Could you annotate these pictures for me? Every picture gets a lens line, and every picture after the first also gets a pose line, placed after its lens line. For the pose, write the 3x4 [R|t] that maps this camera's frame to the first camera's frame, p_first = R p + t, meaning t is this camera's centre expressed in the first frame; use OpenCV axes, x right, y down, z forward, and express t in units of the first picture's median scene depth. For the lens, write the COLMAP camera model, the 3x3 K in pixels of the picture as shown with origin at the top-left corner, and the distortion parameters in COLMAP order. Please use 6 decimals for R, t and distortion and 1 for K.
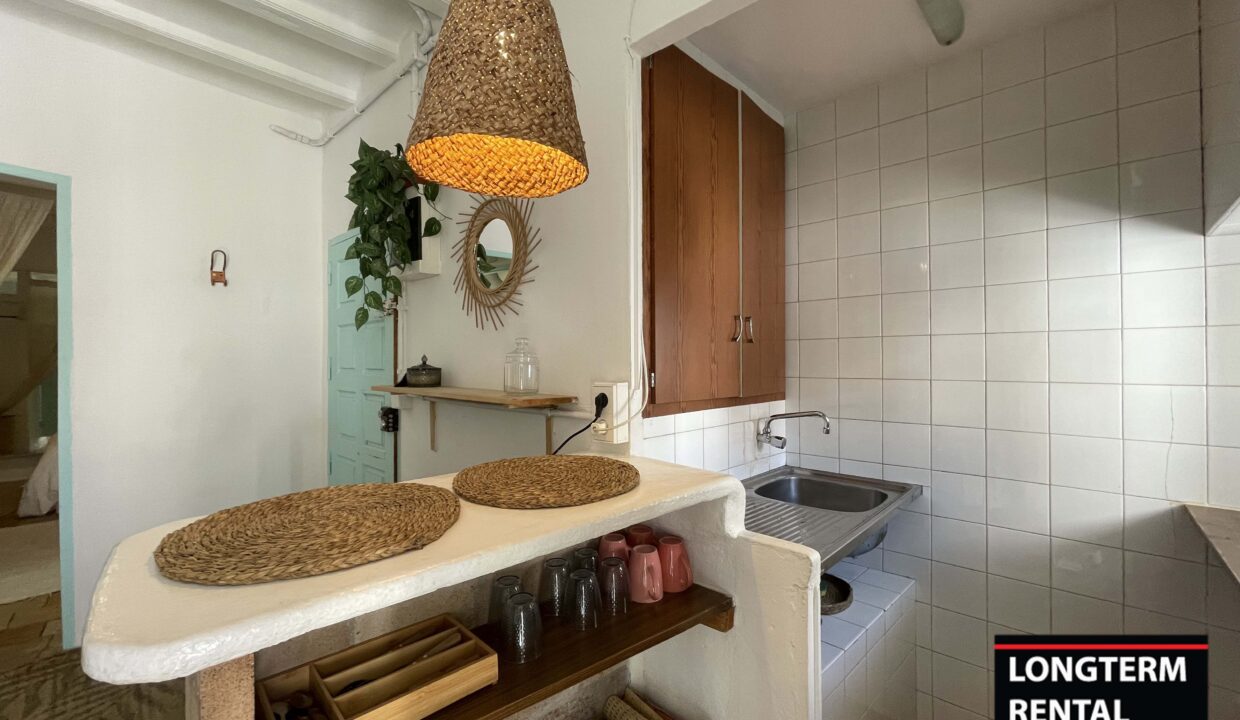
lens RADIAL K [[500.3, 0, 612.4], [0, 500.3, 361.0], [0, 0, 1]] dist [-0.006525, 0.001971]
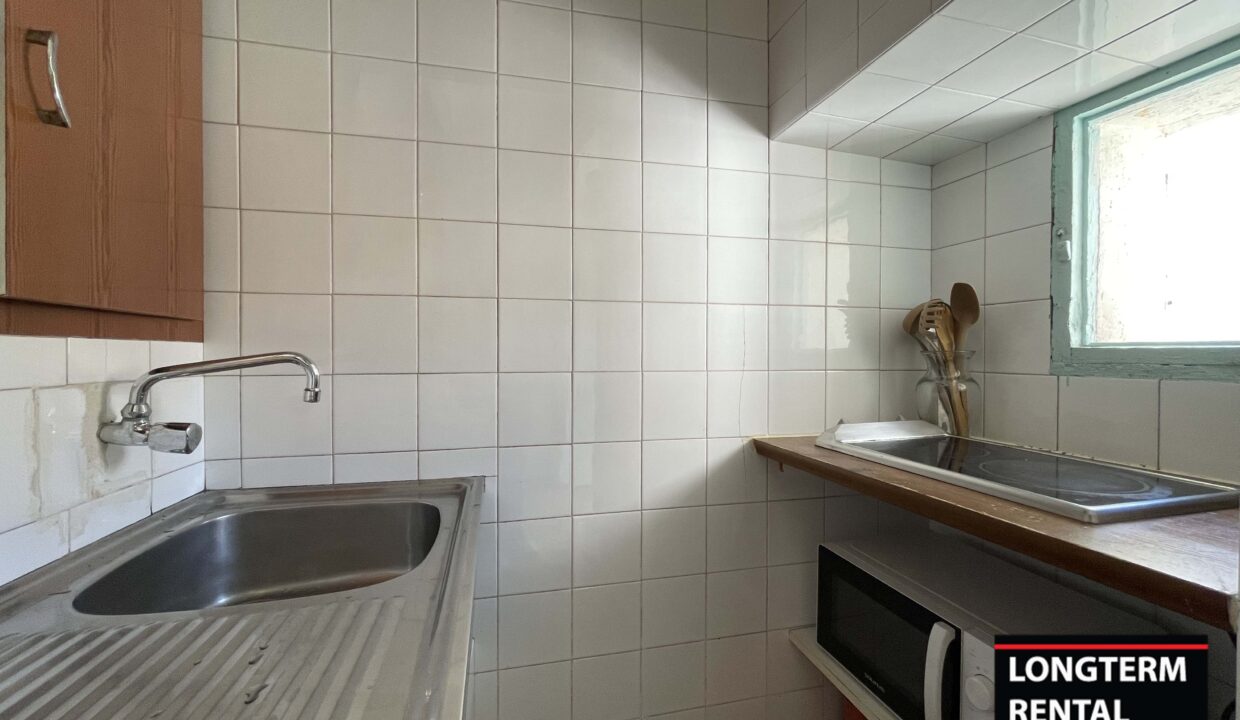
lens RADIAL K [[500.3, 0, 620.4], [0, 500.3, 356.4], [0, 0, 1]] dist [-0.006525, 0.001971]
pose [[0.528921, 0.000114, 0.848671, 0.186378], [-0.003882, 0.999990, 0.002285, 0.097010], [-0.848662, -0.004504, 0.528916, 0.504969]]
